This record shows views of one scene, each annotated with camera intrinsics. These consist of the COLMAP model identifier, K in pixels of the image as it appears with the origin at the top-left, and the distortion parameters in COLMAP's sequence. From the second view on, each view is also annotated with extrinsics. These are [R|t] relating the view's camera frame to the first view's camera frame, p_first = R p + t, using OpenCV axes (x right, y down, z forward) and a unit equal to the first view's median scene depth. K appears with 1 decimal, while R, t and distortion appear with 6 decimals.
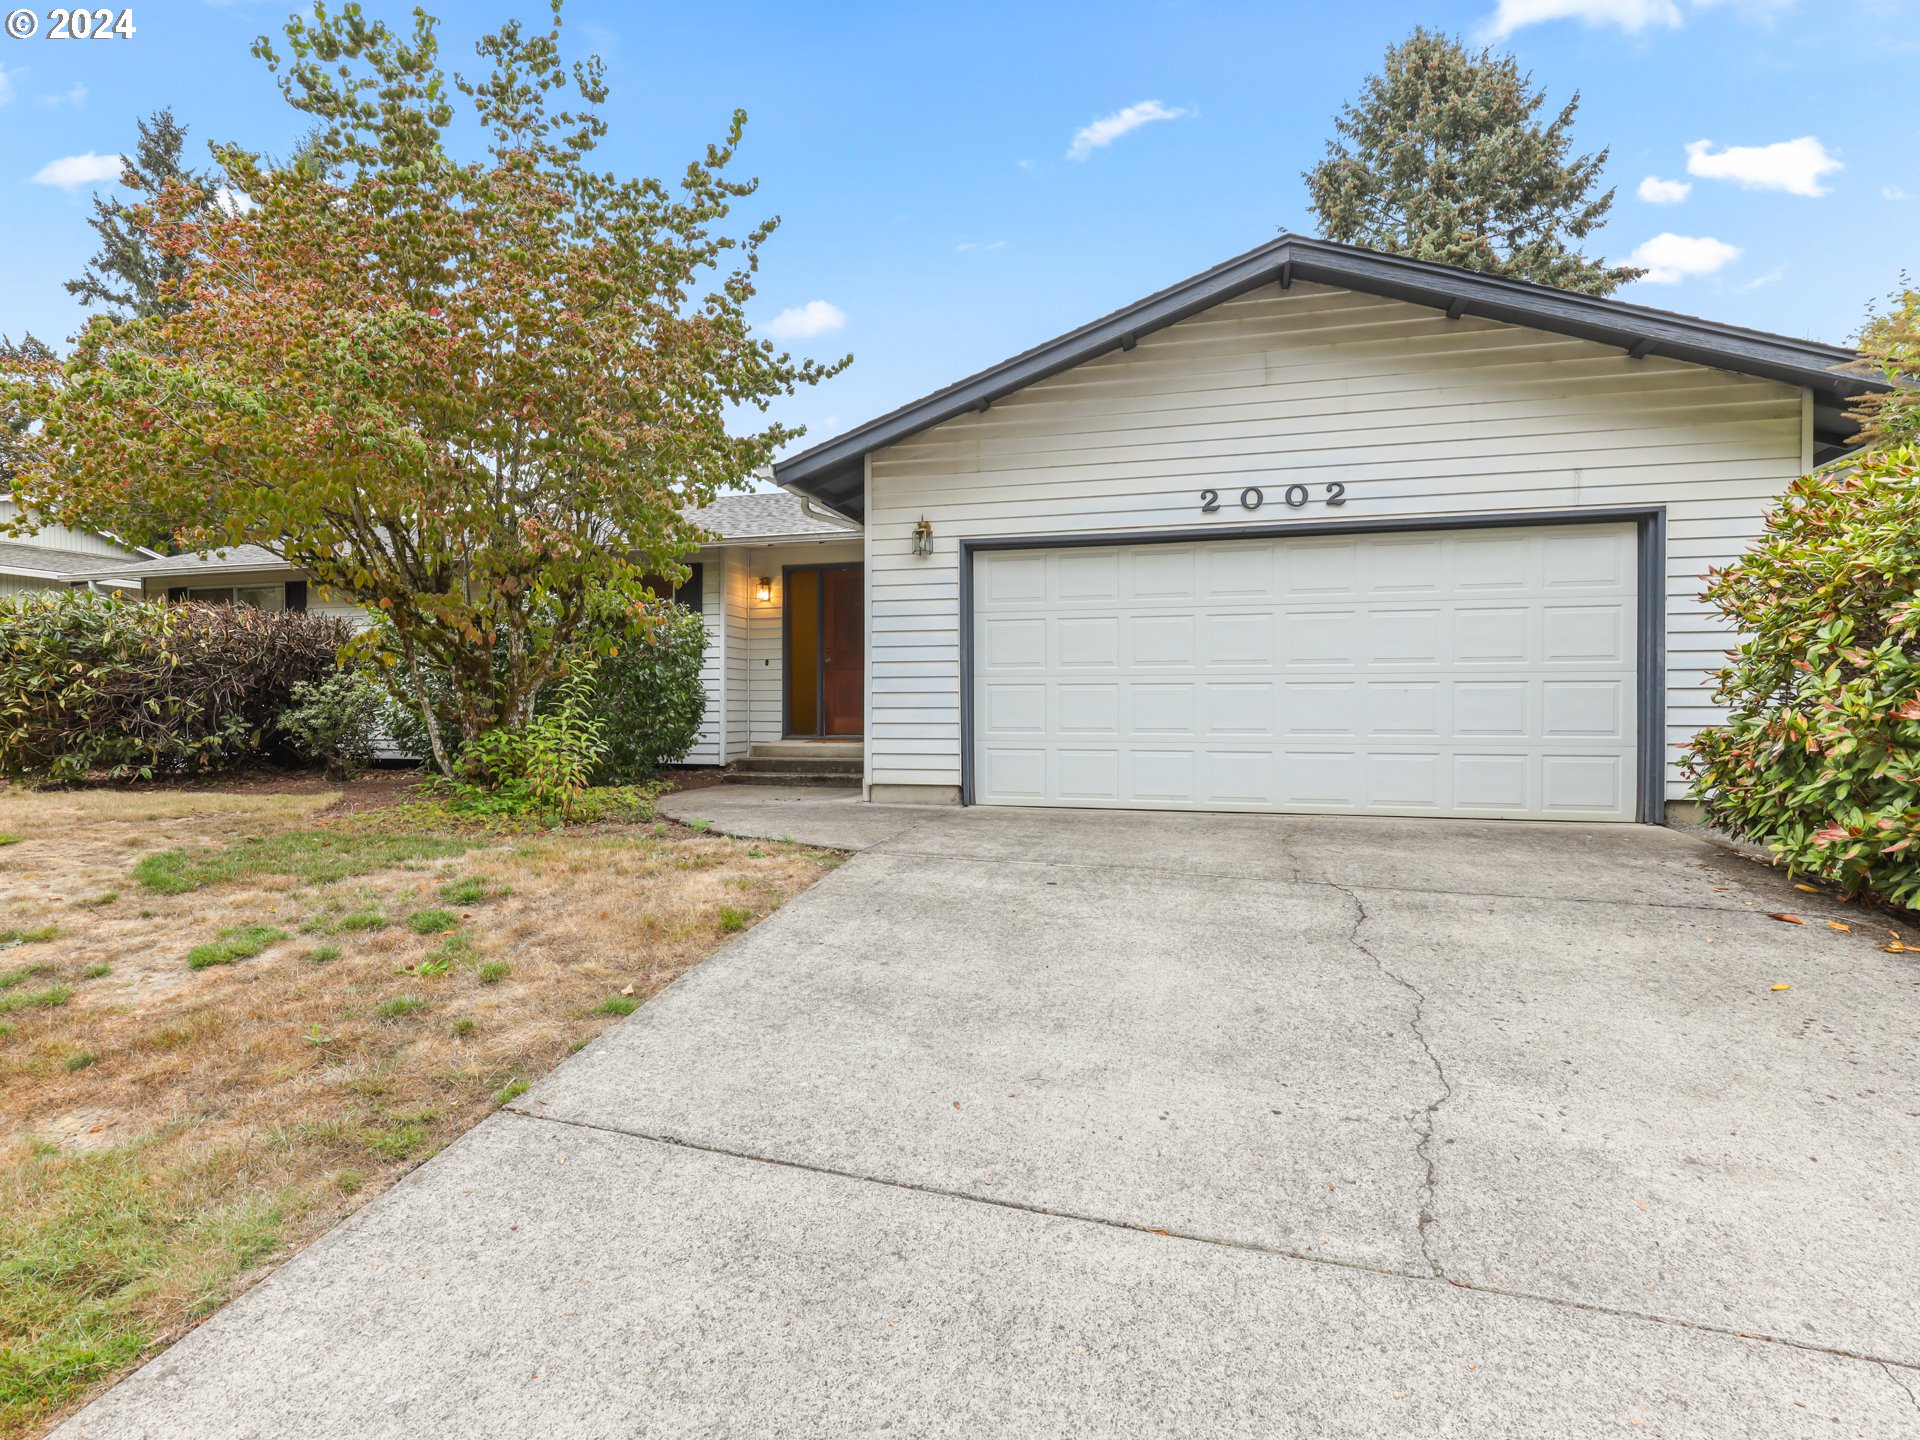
lens RADIAL K [[992.5, 0, 953.5], [0, 992.5, 717.3], [0, 0, 1]] dist [-0.015489, 0.002031]
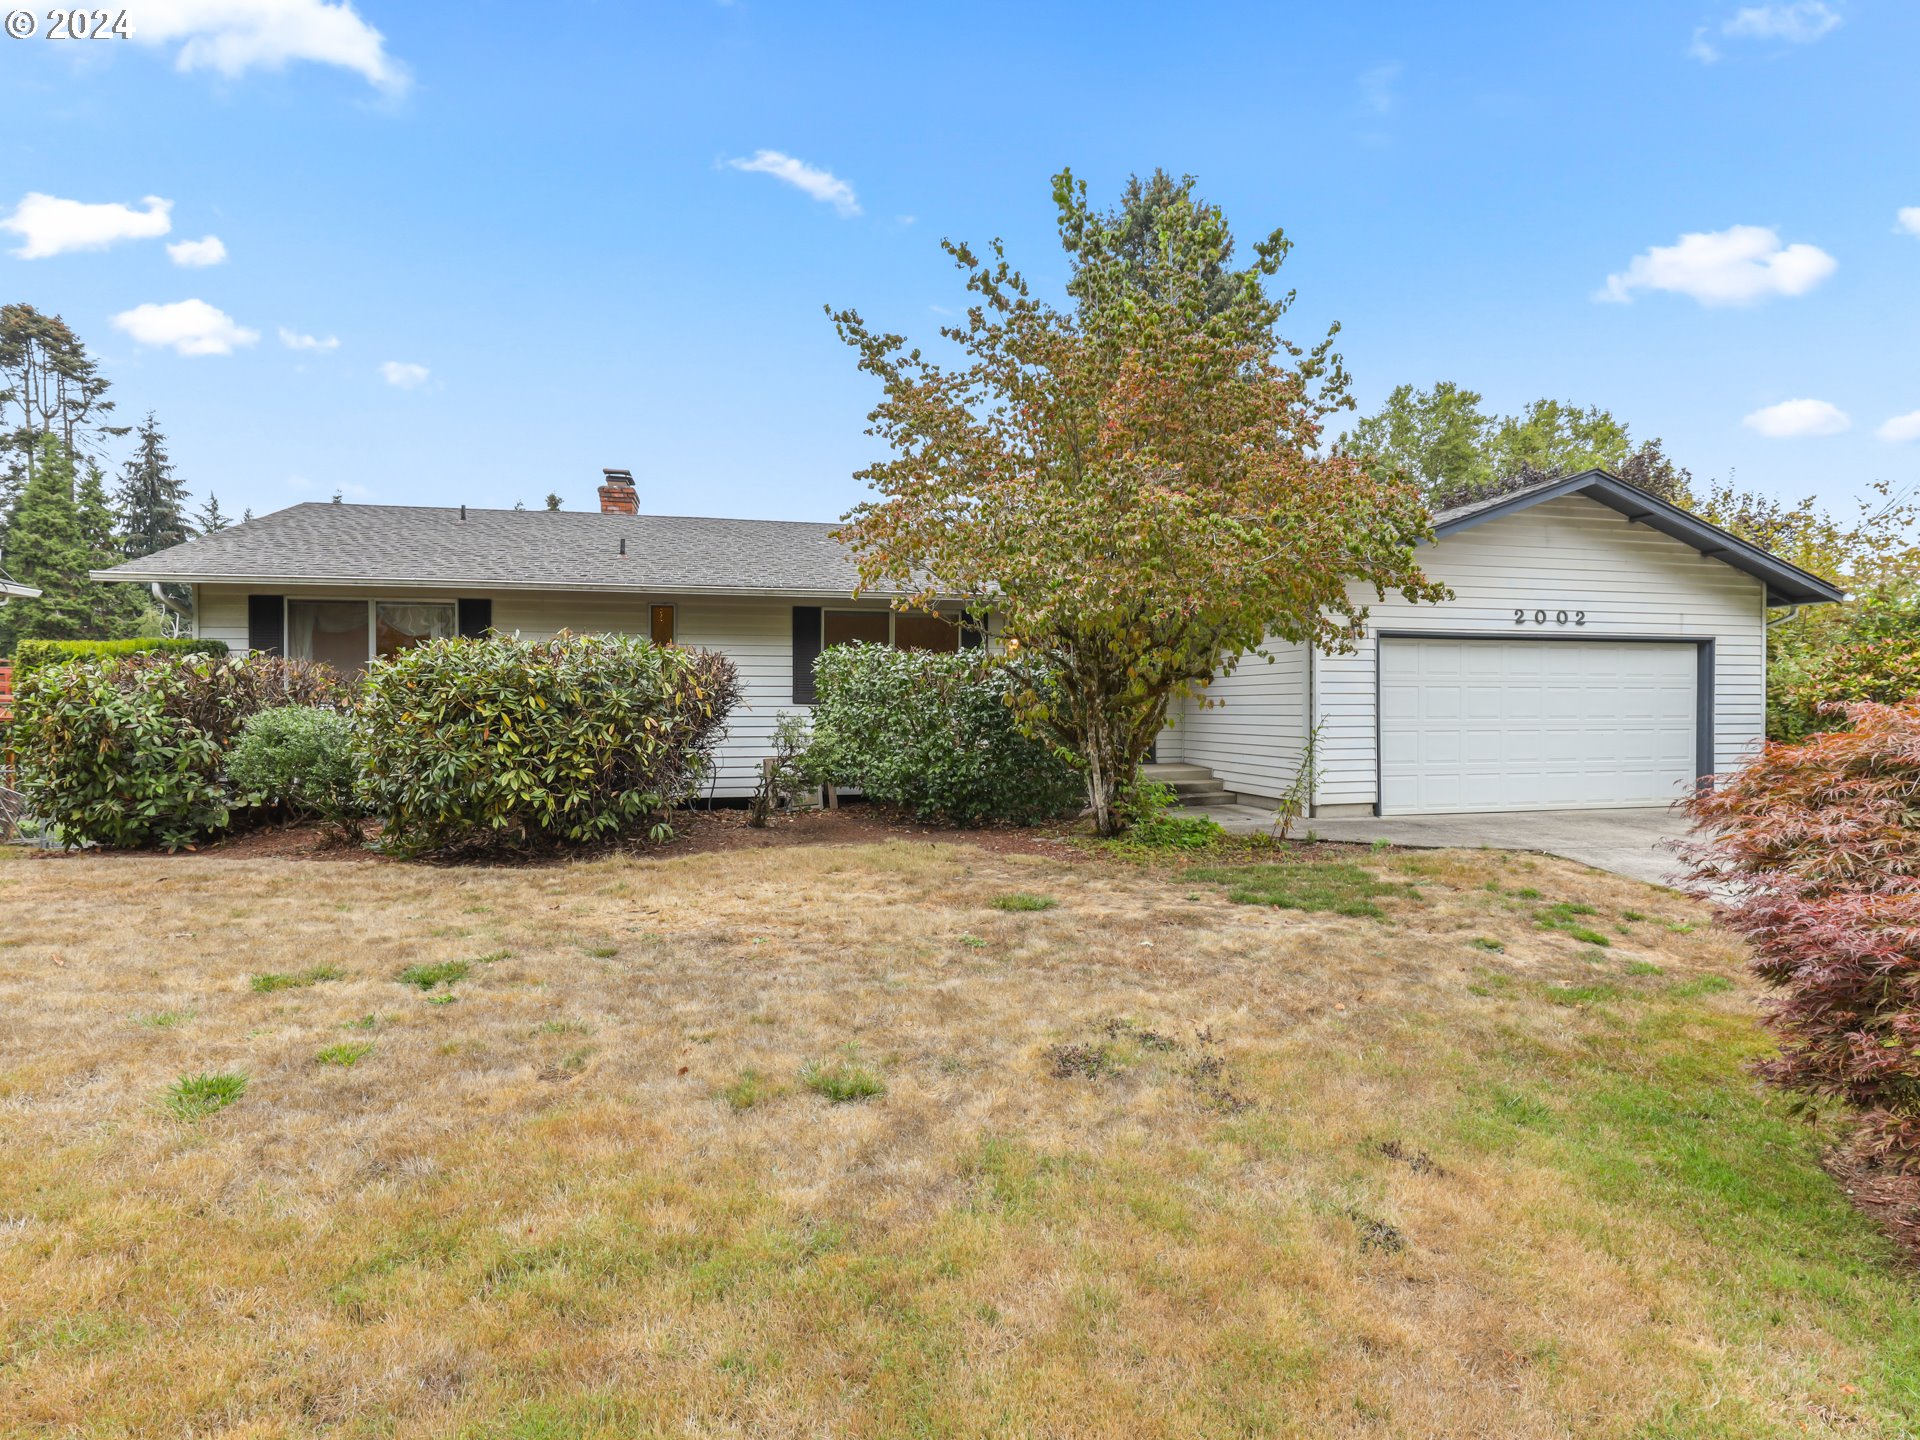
lens RADIAL K [[992.5, 0, 953.5], [0, 992.5, 717.3], [0, 0, 1]] dist [-0.015489, 0.002031]
pose [[0.871873, -0.003081, 0.489722, -1.354573], [0.007607, 0.999945, -0.007254, -0.053734], [-0.489672, 0.010050, 0.871849, 0.066522]]
